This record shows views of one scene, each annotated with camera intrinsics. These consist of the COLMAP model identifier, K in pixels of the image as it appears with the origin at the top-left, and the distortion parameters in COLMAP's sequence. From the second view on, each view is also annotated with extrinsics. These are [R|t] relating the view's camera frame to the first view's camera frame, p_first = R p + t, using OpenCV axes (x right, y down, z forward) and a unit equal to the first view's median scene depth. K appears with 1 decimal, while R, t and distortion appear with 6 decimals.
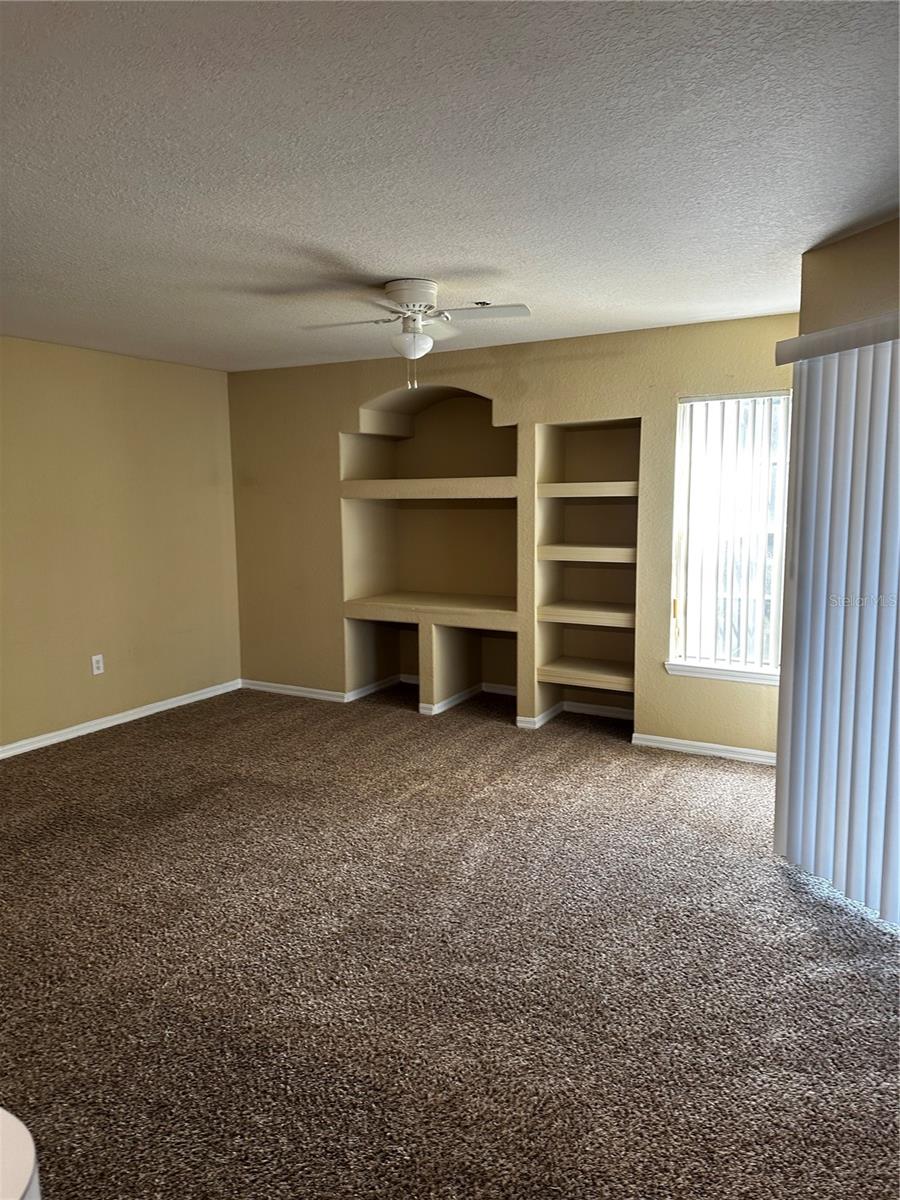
lens RADIAL K [[835.6, 0, 447.1], [0, 835.6, 603.8], [0, 0, 1]] dist [0.022946, -0.031696]
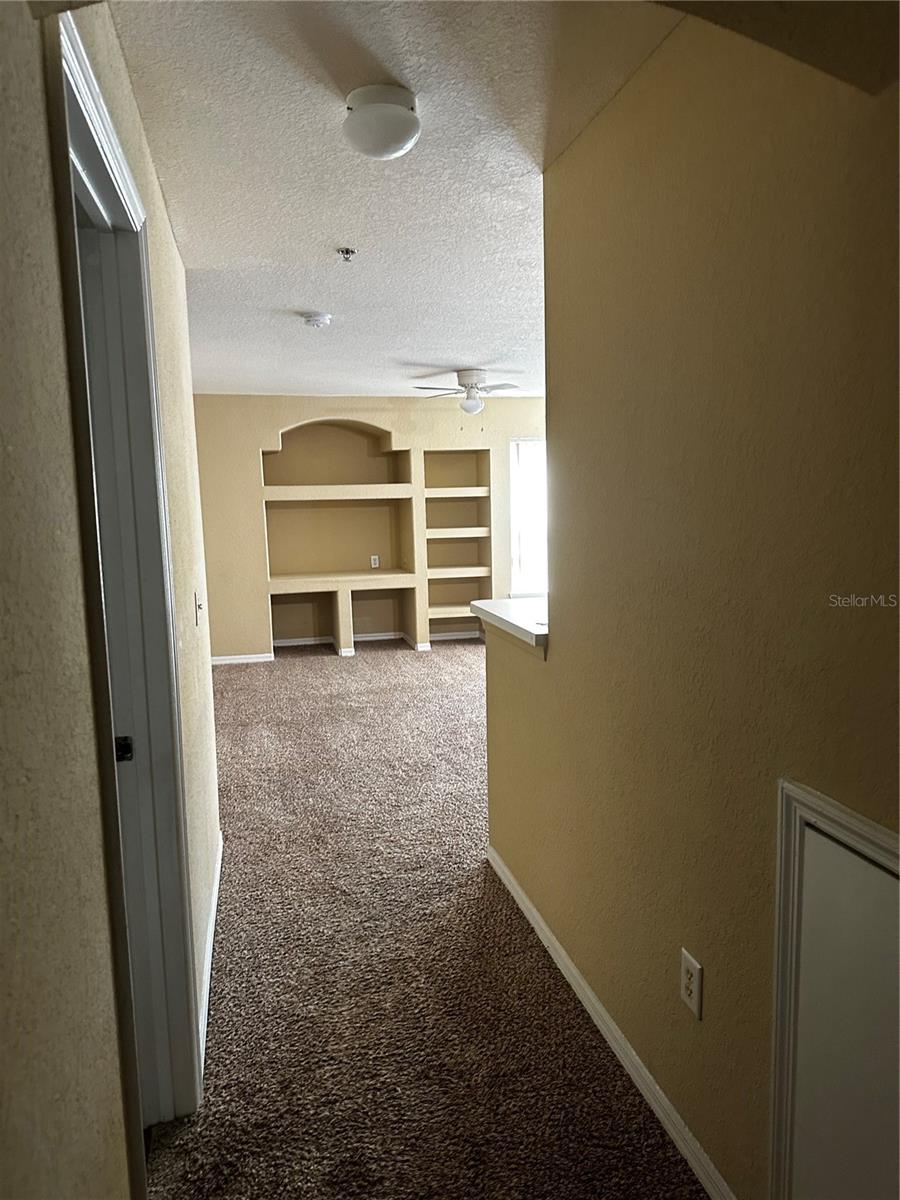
lens RADIAL K [[835.6, 0, 456.8], [0, 835.6, 596.6], [0, 0, 1]] dist [0.022946, -0.031696]
pose [[0.729105, -0.087956, 0.678726, -0.892937], [0.103209, 0.994497, 0.018007, 0.031502], [-0.676575, 0.056922, 0.734171, -0.152880]]
